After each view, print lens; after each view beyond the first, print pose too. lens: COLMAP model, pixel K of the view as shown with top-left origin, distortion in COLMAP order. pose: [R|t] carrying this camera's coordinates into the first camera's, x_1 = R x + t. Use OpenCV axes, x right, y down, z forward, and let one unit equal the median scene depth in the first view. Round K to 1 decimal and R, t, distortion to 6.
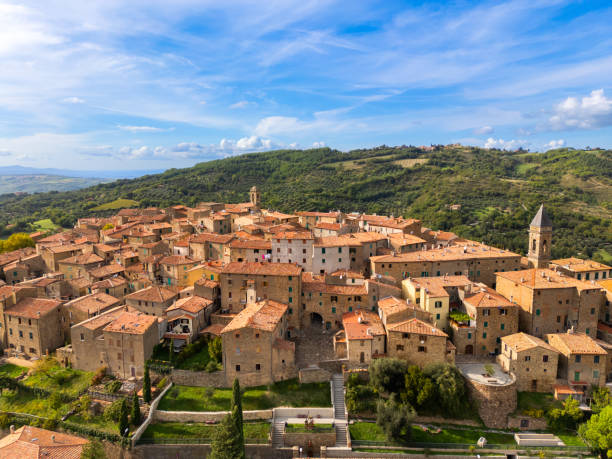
lens RADIAL K [[424.9, 0, 306.0], [0, 424.9, 229.5], [0, 0, 1]] dist [0.085253, -0.090091]
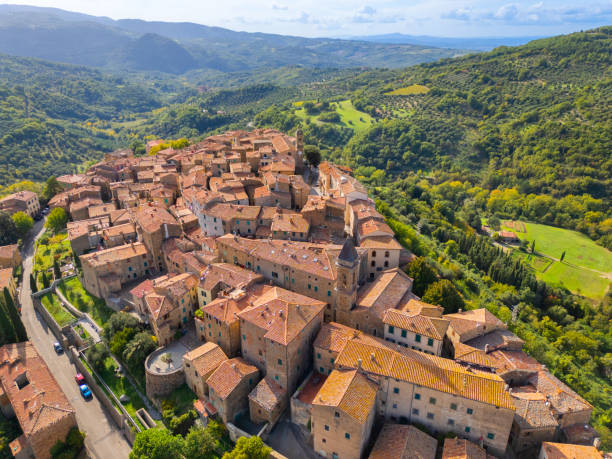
lens RADIAL K [[424.9, 0, 306.0], [0, 424.9, 229.5], [0, 0, 1]] dist [0.085253, -0.090091]
pose [[0.716287, 0.292815, -0.633397, 0.116217], [-0.106074, 0.942840, 0.315913, -0.037193], [0.689696, -0.159098, 0.706404, 0.040744]]
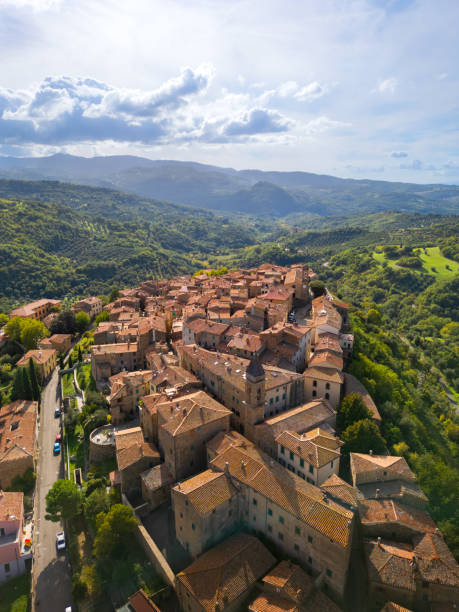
lens RADIAL K [[424.9, 0, 229.5], [0, 424.9, 306.0], [0, 0, 1]] dist [0.085253, -0.090091]
pose [[0.389348, 0.262231, -0.882974, 0.150540], [-0.138413, 0.964389, 0.225377, -0.040652], [0.910632, 0.034465, 0.411779, 0.065272]]
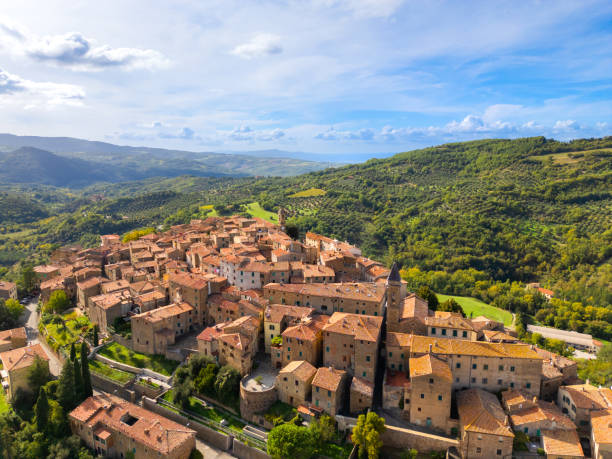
lens RADIAL K [[424.9, 0, 306.0], [0, 424.9, 229.5], [0, 0, 1]] dist [0.085253, -0.090091]
pose [[0.872004, 0.097698, -0.479650, 0.100577], [-0.079907, 0.995147, 0.057426, -0.021567], [0.482933, -0.011749, 0.875579, -0.011823]]
